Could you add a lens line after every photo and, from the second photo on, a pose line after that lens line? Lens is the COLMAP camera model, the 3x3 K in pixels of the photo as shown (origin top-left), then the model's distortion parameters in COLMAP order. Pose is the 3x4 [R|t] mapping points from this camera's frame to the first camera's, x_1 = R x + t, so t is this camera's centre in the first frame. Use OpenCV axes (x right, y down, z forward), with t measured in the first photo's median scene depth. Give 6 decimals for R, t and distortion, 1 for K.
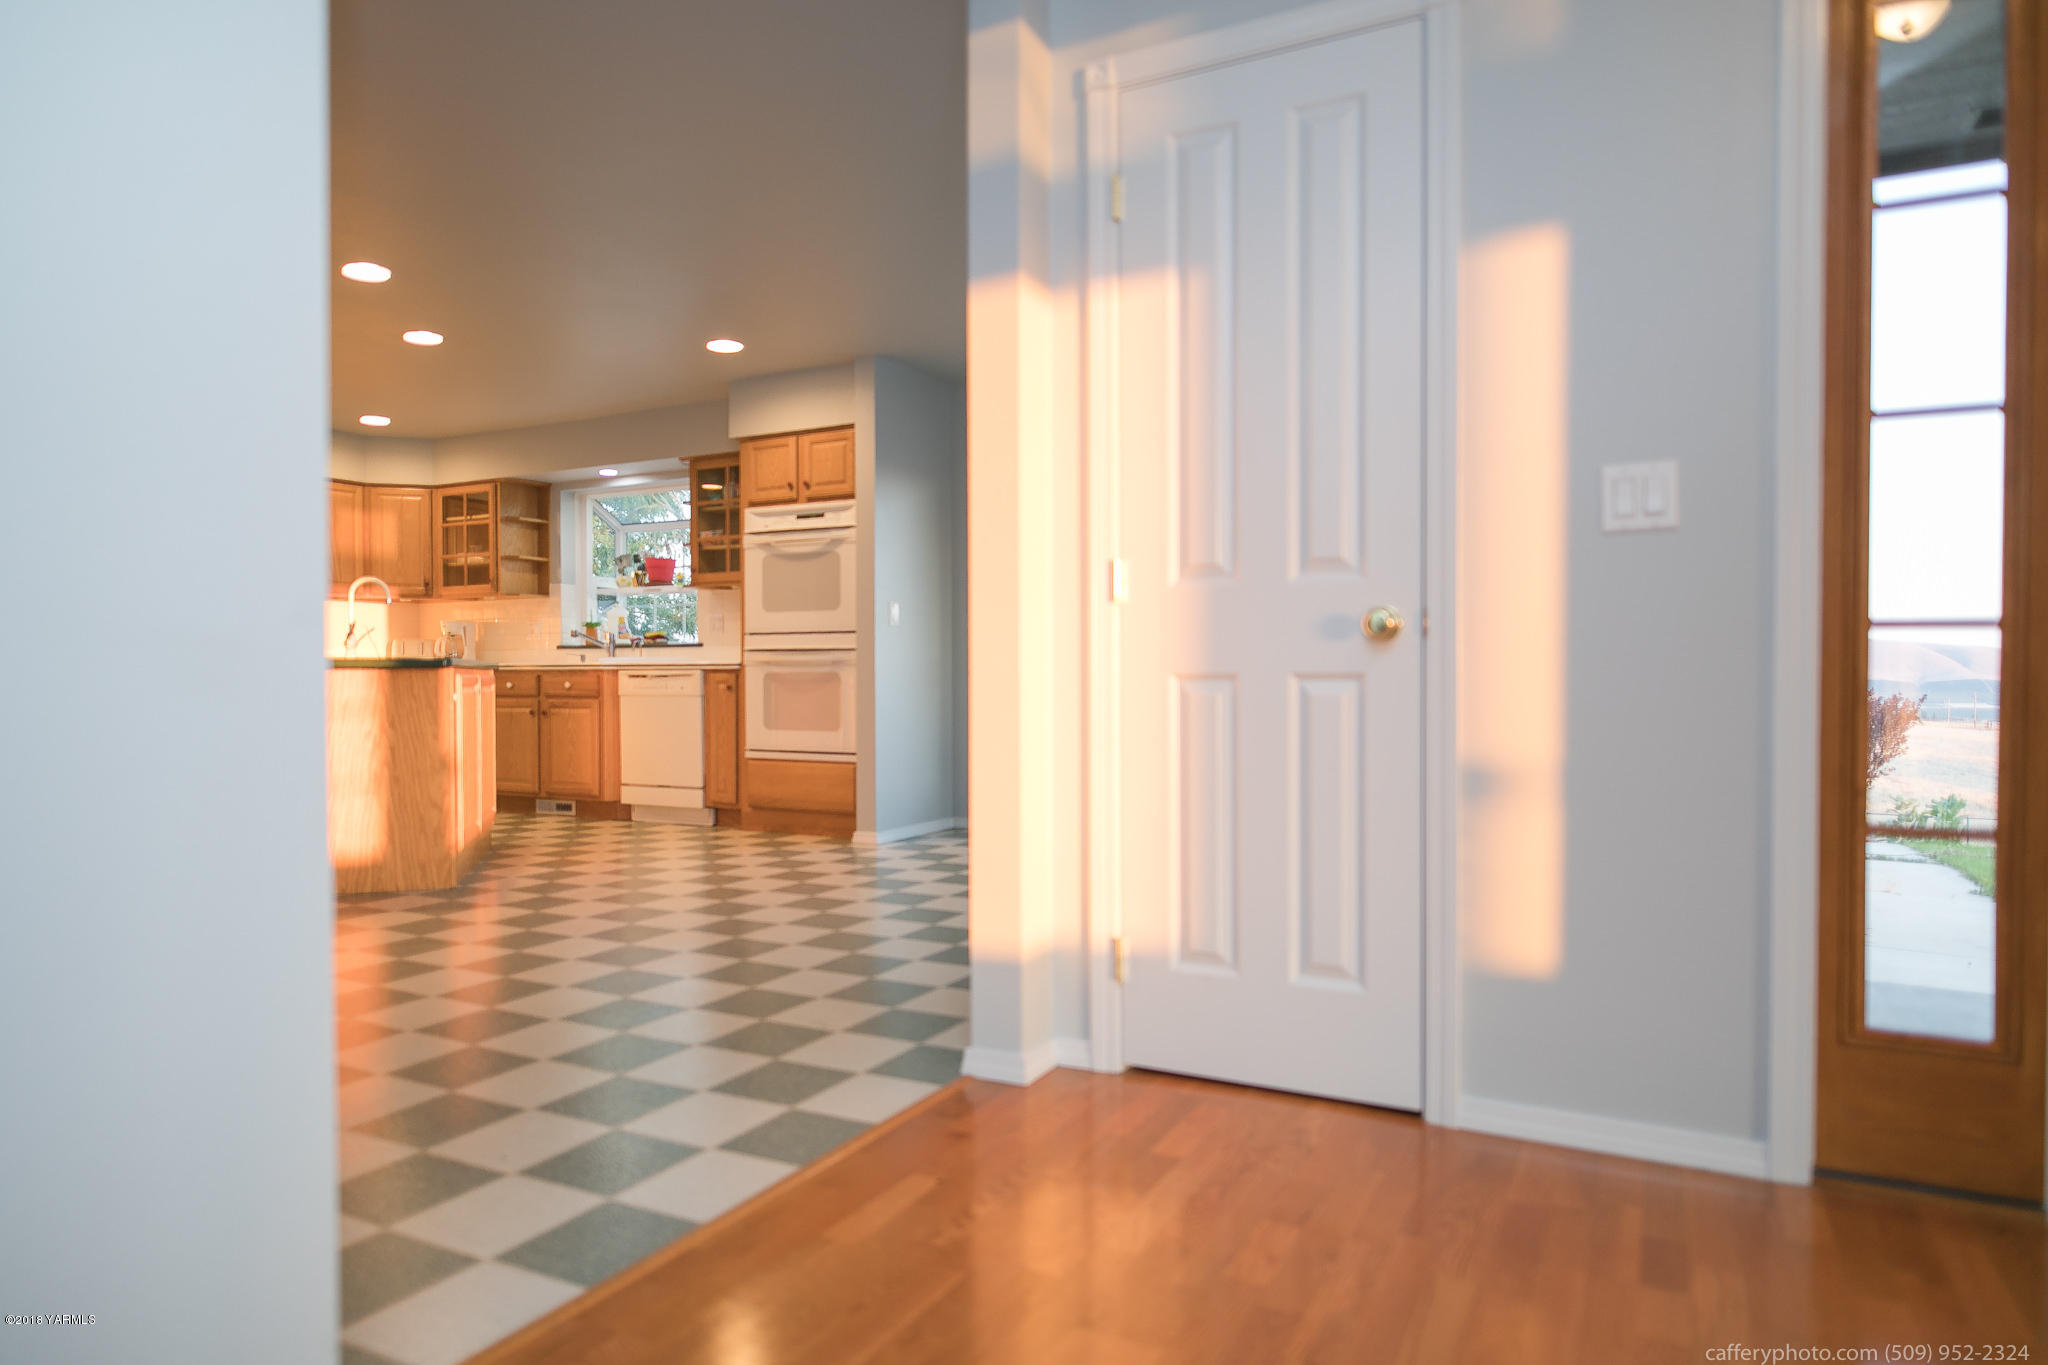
lens RADIAL K [[1195.2, 0, 1029.7], [0, 1195.2, 695.6], [0, 0, 1]] dist [0.005590, 0.002093]
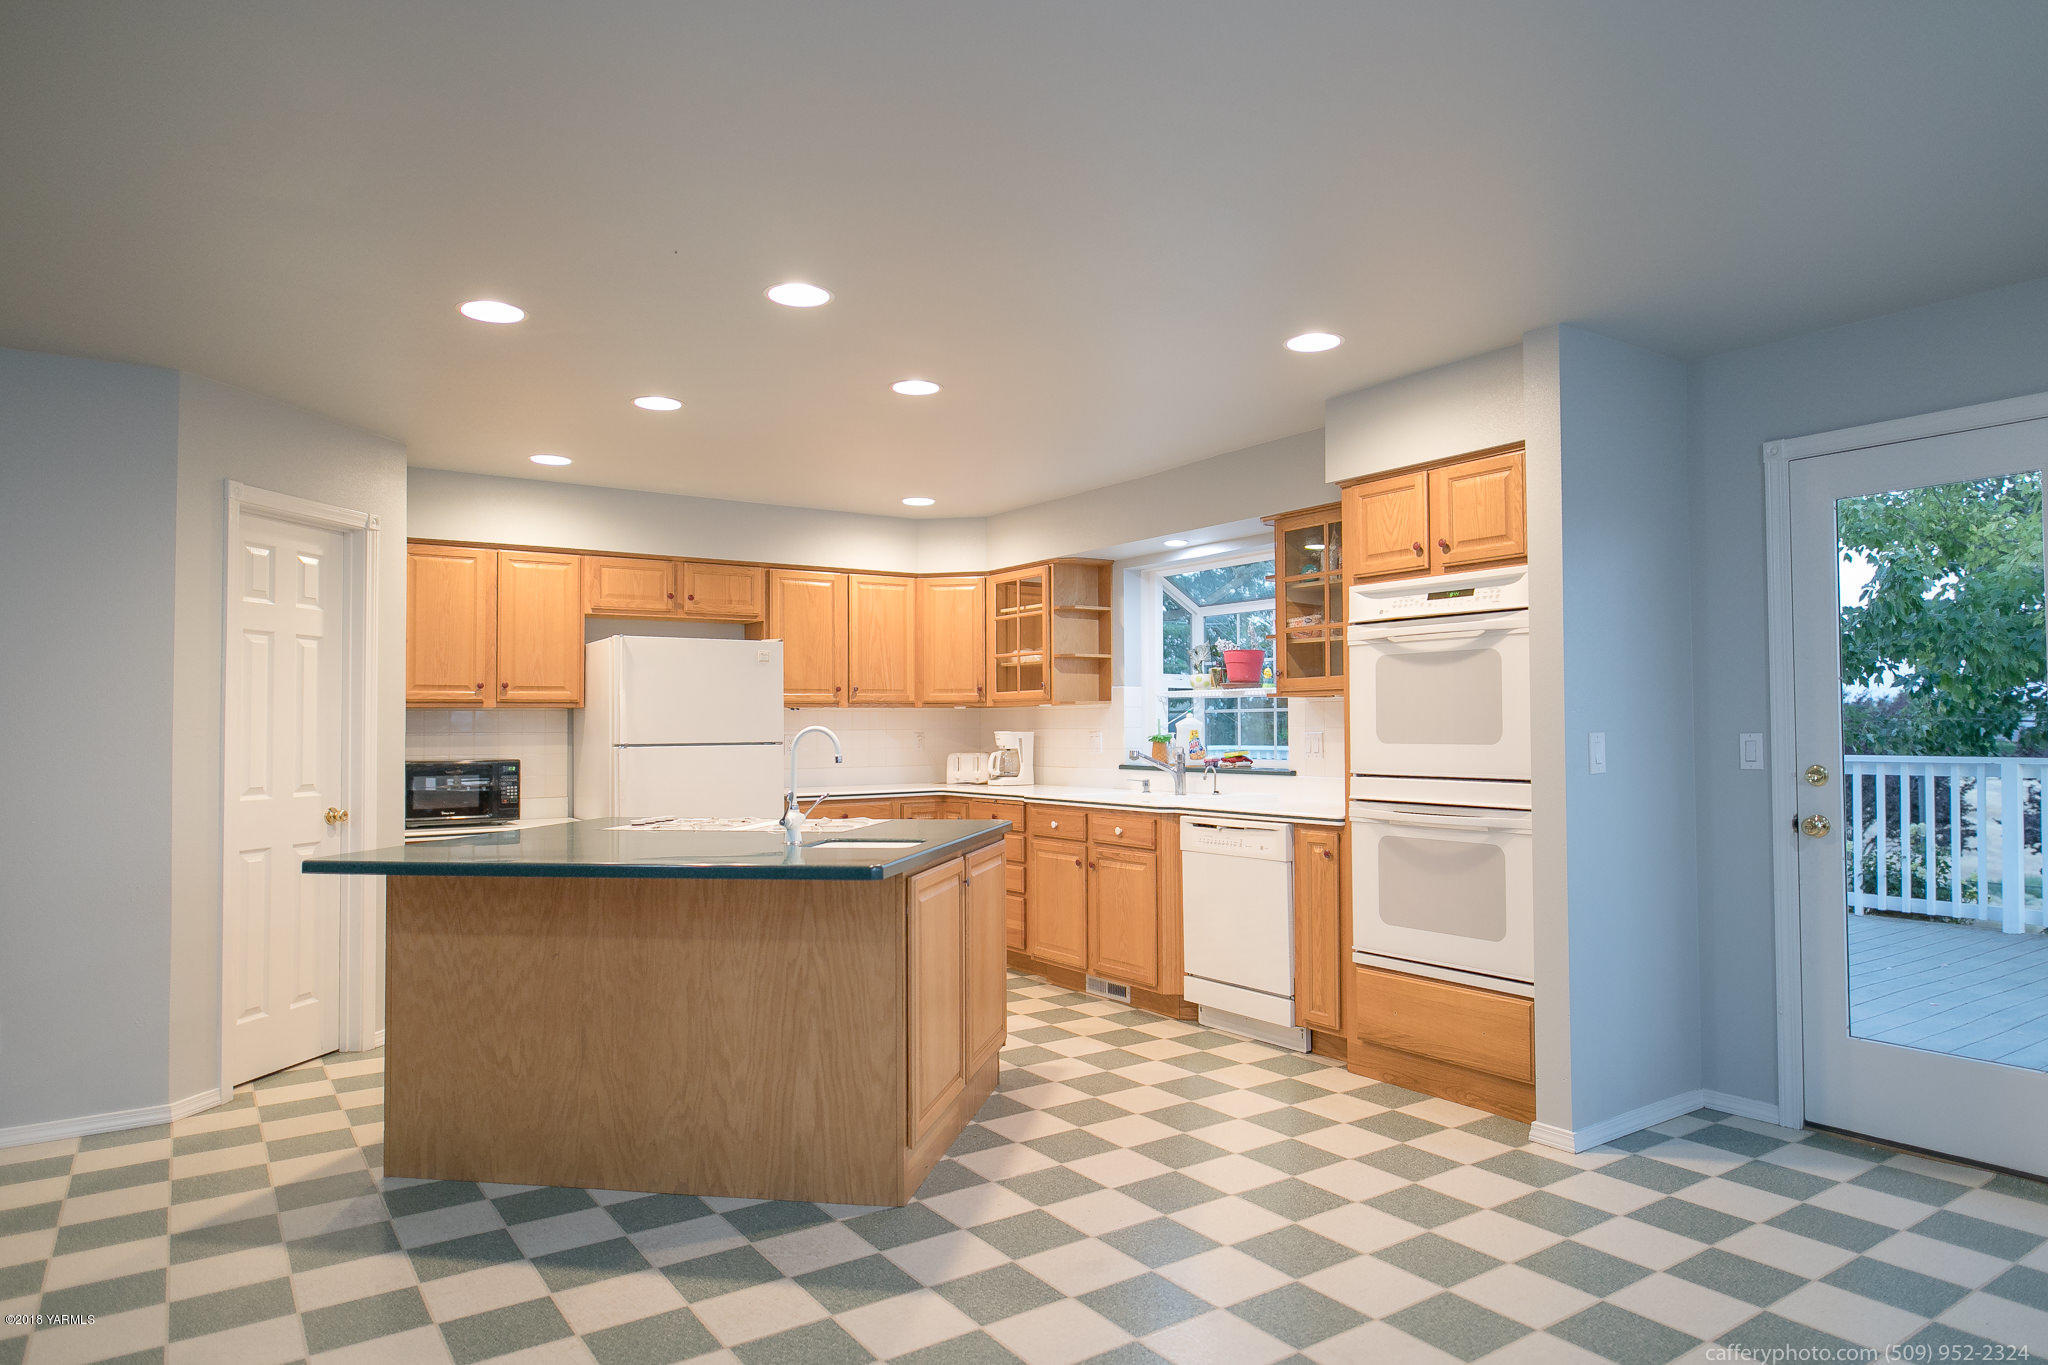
lens RADIAL K [[1198.8, 0, 1108.5], [0, 1198.8, 686.6], [0, 0, 1]] dist [-0.001910, 0.000465]
pose [[0.900269, -0.017036, -0.435001, -0.067459], [-0.001498, 0.999107, -0.042228, -0.070001], [0.435332, 0.038668, 0.899439, 0.333612]]
